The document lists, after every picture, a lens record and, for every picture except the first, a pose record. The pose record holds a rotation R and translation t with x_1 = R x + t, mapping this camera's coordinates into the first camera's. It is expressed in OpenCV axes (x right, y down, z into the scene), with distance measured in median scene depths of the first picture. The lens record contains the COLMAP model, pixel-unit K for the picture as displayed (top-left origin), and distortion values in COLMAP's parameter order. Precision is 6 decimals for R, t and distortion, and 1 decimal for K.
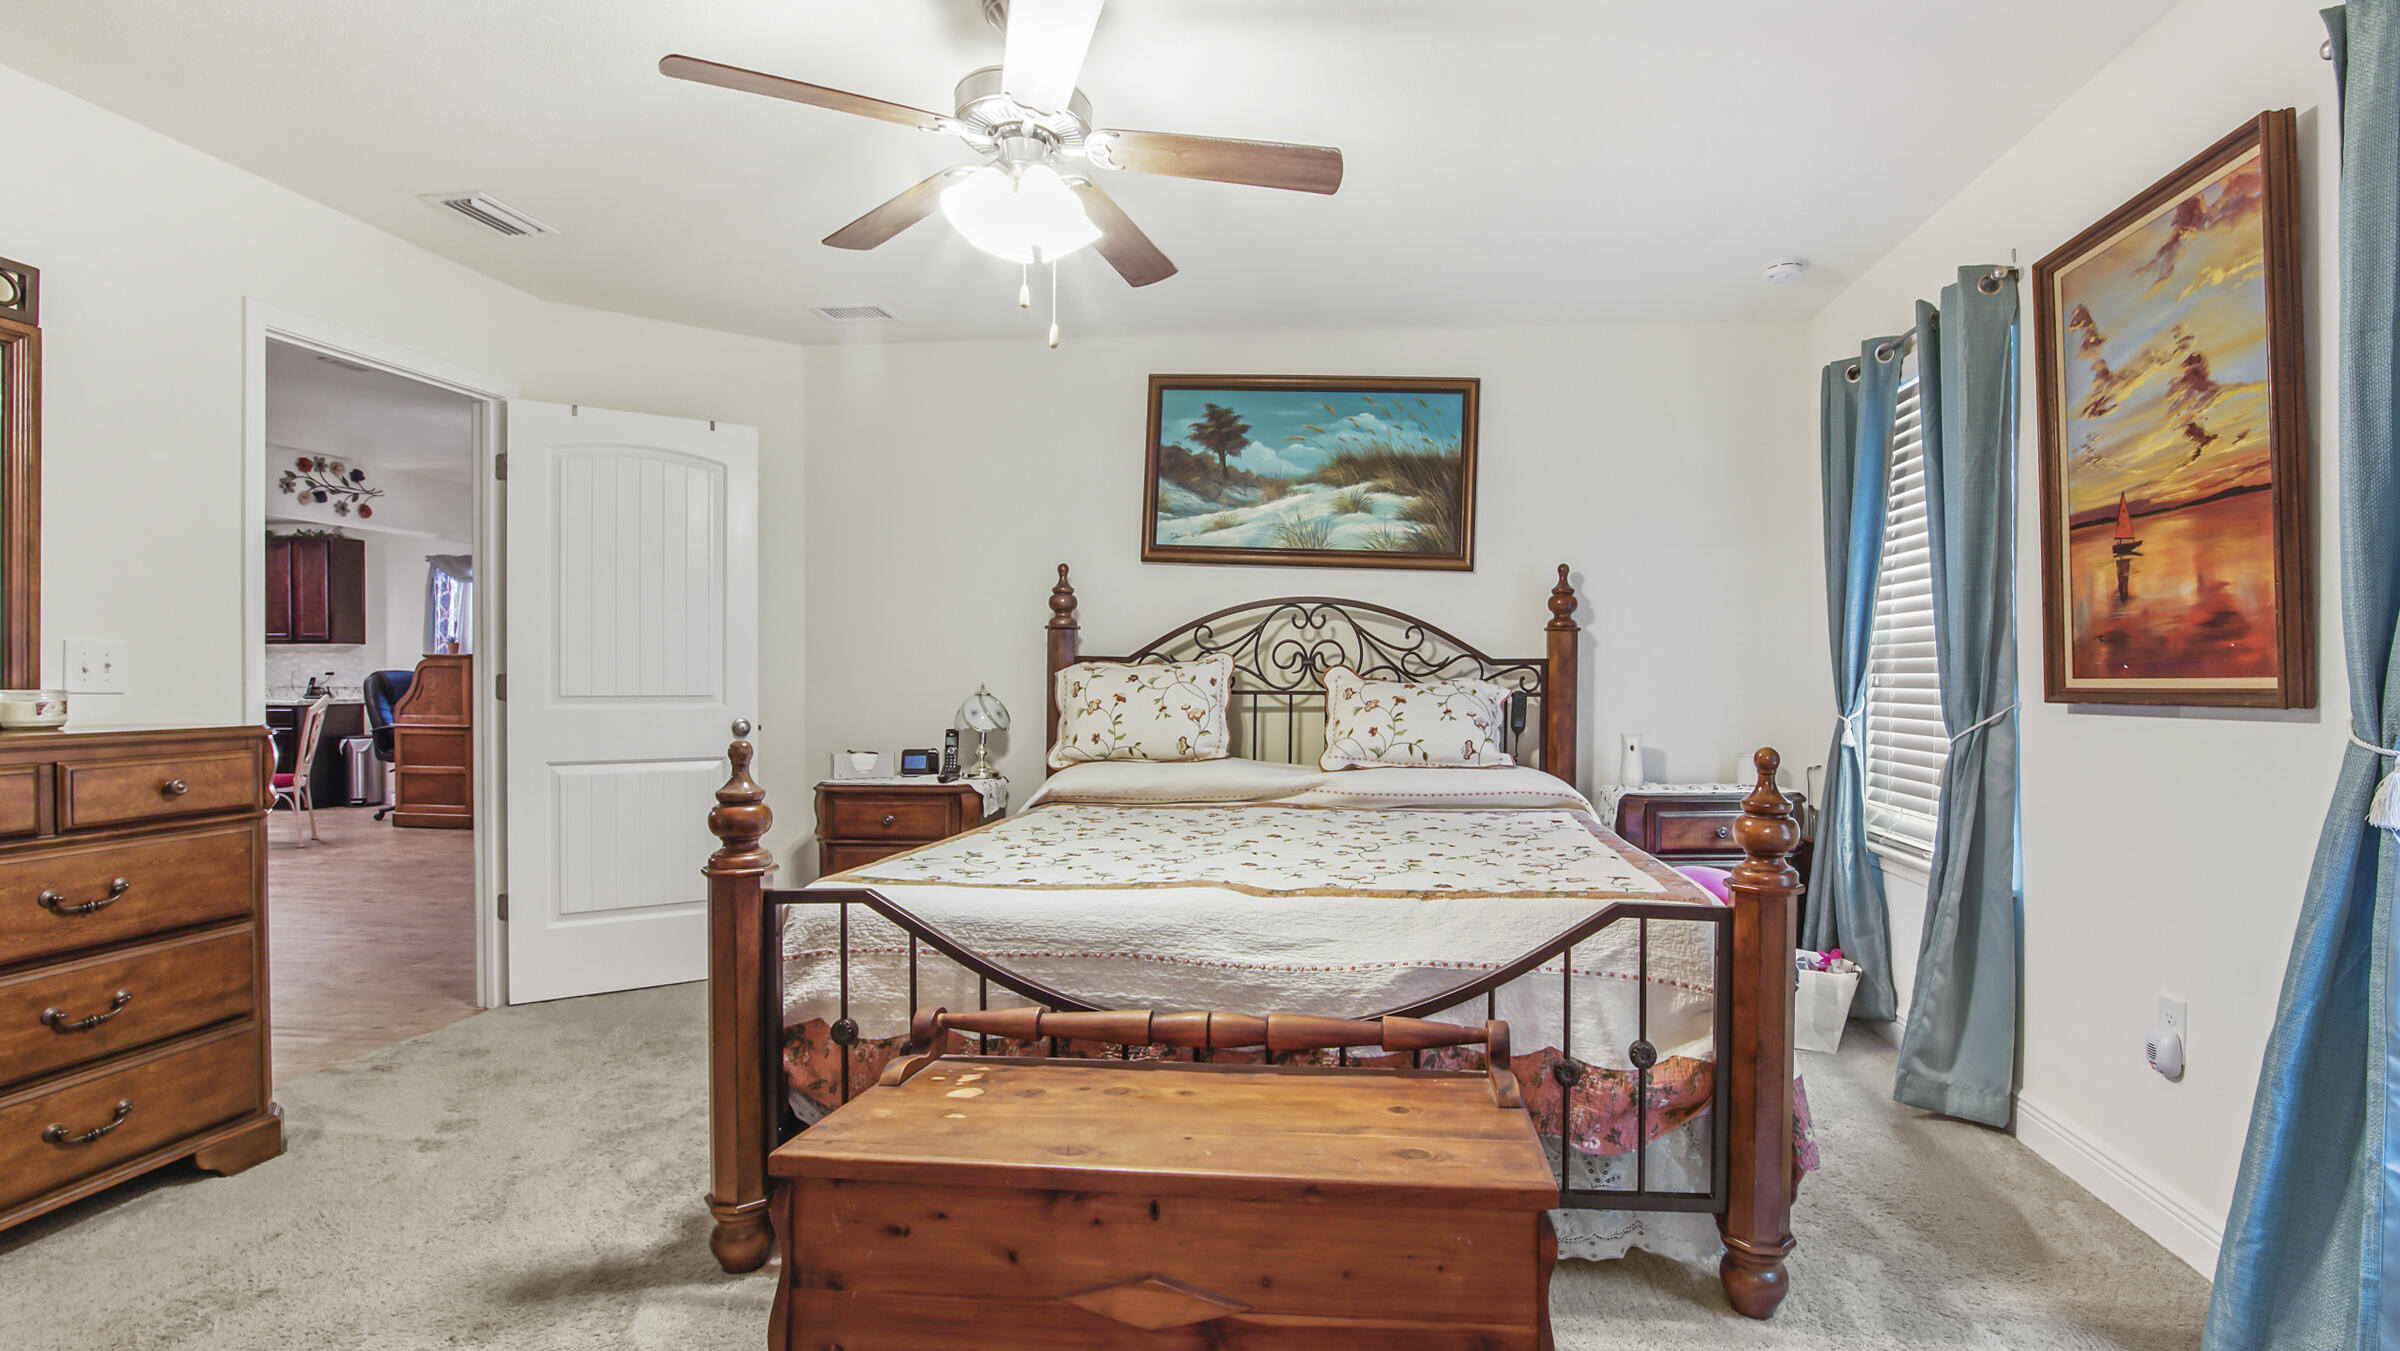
lens RADIAL K [[1049.3, 0, 1193.7], [0, 1049.3, 683.8], [0, 0, 1]] dist [-0.022243, 0.001146]
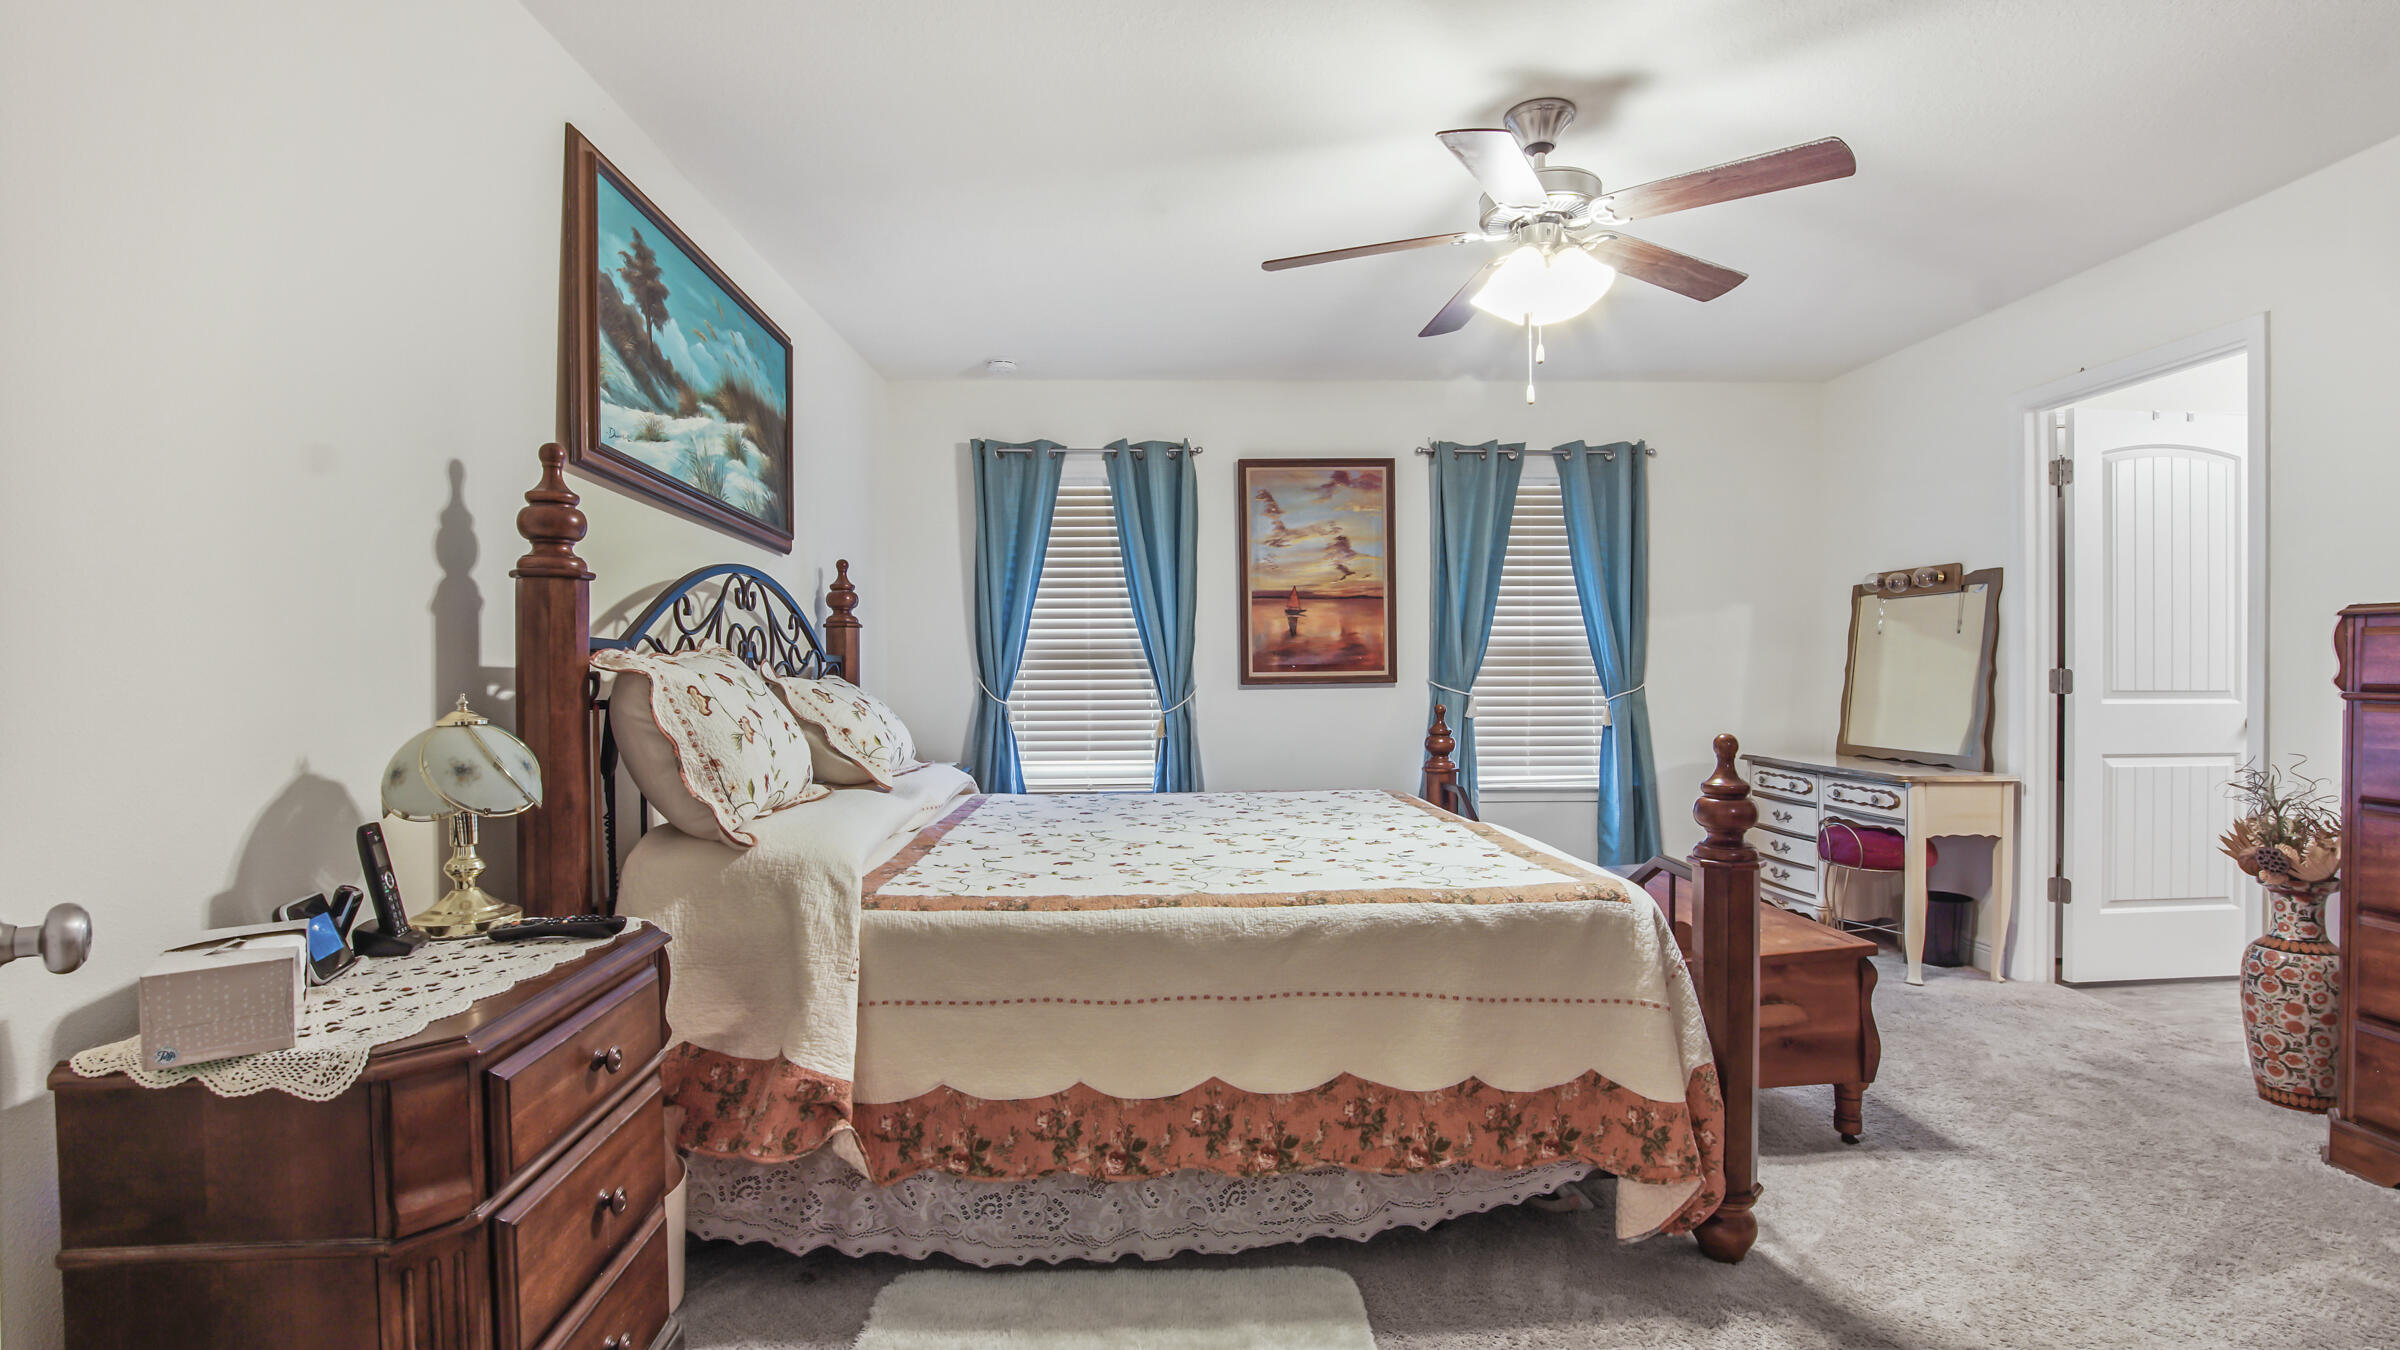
lens RADIAL K [[1049.3, 0, 1193.7], [0, 1049.3, 683.3], [0, 0, 1]] dist [-0.022243, 0.001146]
pose [[-0.149514, -0.014552, 0.988652, -1.250429], [0.012519, 0.999784, 0.016609, -0.019417], [-0.988680, 0.014860, -0.149300, 1.530148]]
